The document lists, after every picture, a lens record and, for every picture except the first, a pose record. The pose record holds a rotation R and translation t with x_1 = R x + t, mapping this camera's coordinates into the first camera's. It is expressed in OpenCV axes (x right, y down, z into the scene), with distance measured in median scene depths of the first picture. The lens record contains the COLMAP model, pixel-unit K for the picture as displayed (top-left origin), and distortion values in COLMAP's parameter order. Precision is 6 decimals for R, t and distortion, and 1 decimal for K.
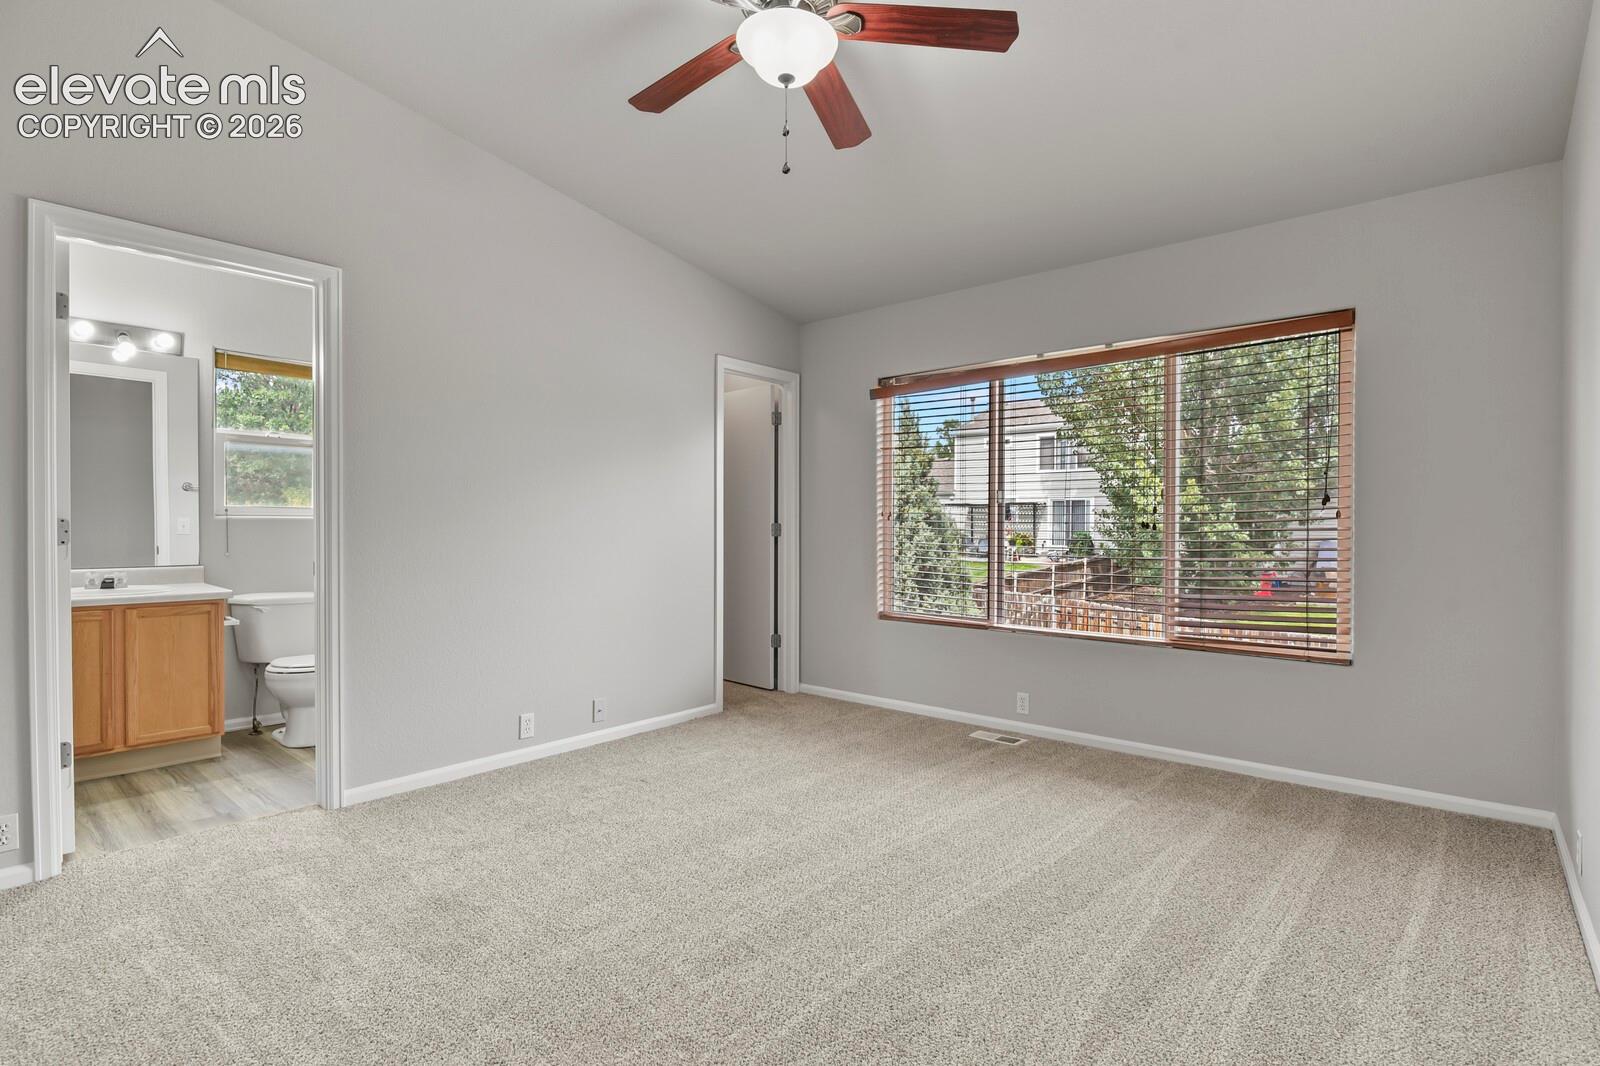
lens RADIAL K [[771.8, 0, 806.6], [0, 771.8, 522.4], [0, 0, 1]] dist [-0.011441, -0.006212]
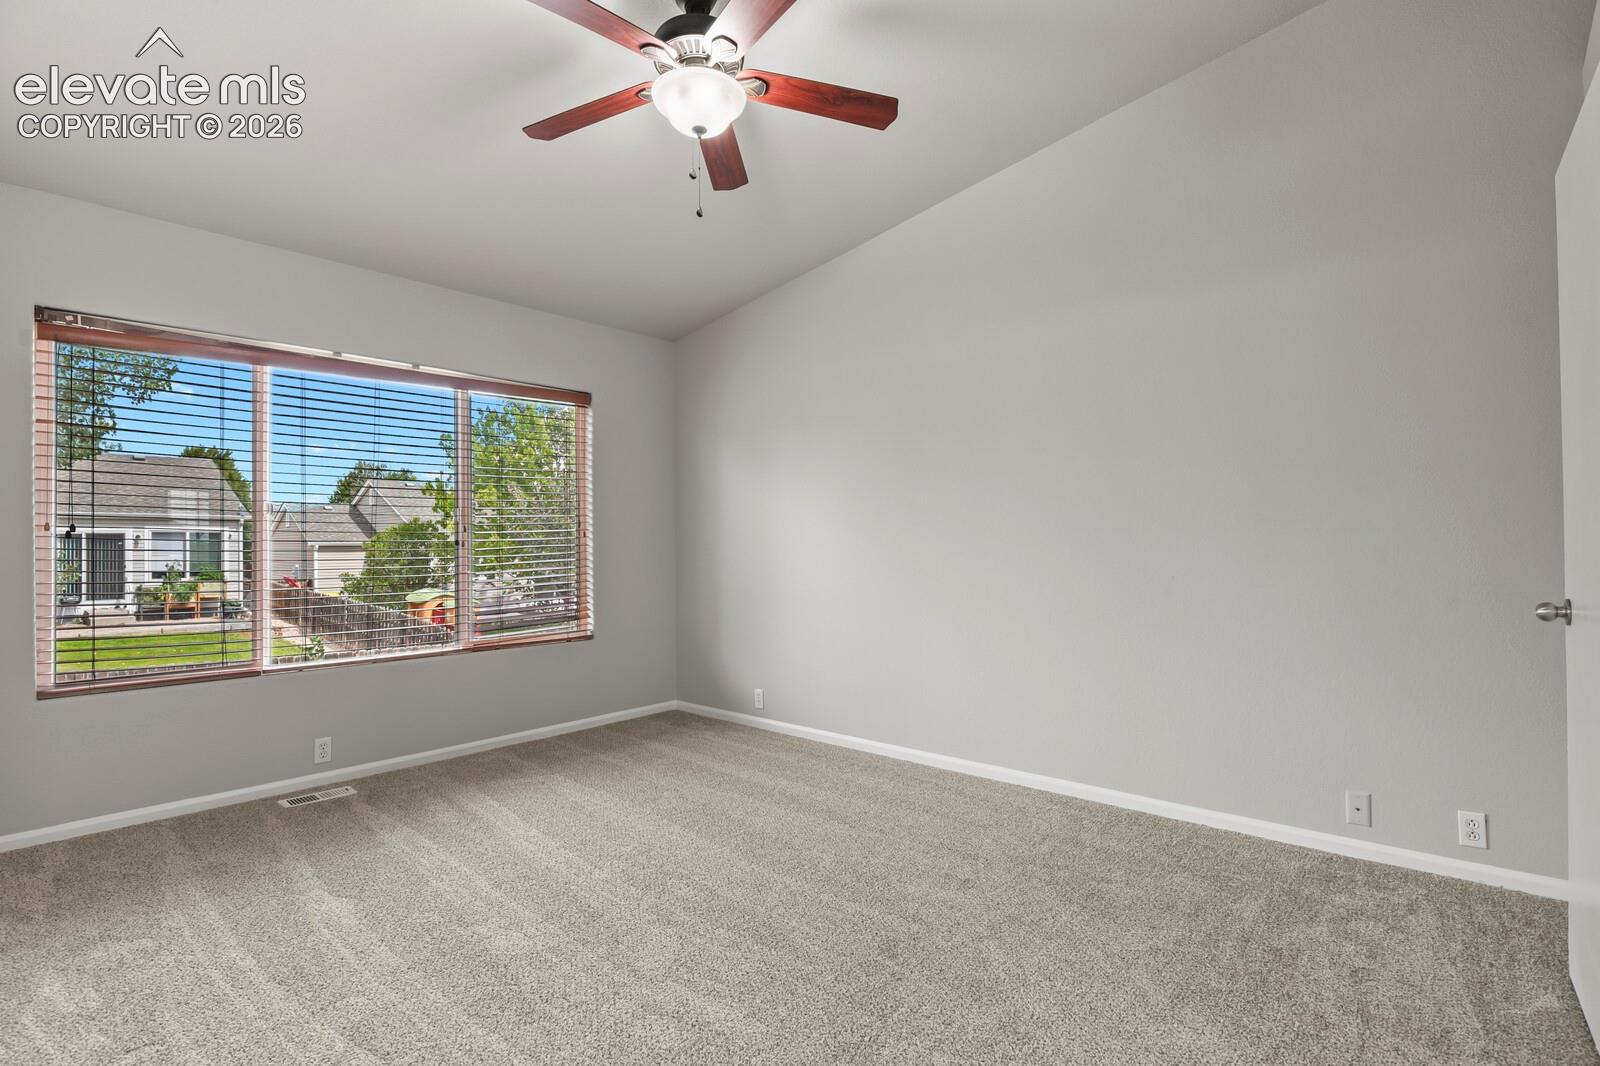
lens RADIAL K [[771.8, 0, 806.6], [0, 771.8, 538.5], [0, 0, 1]] dist [-0.011441, -0.006212]
pose [[0.030098, -0.006566, 0.999525, -0.666896], [0.003839, 0.999972, 0.006453, -0.009259], [-0.999540, 0.003643, 0.030123, 0.502923]]
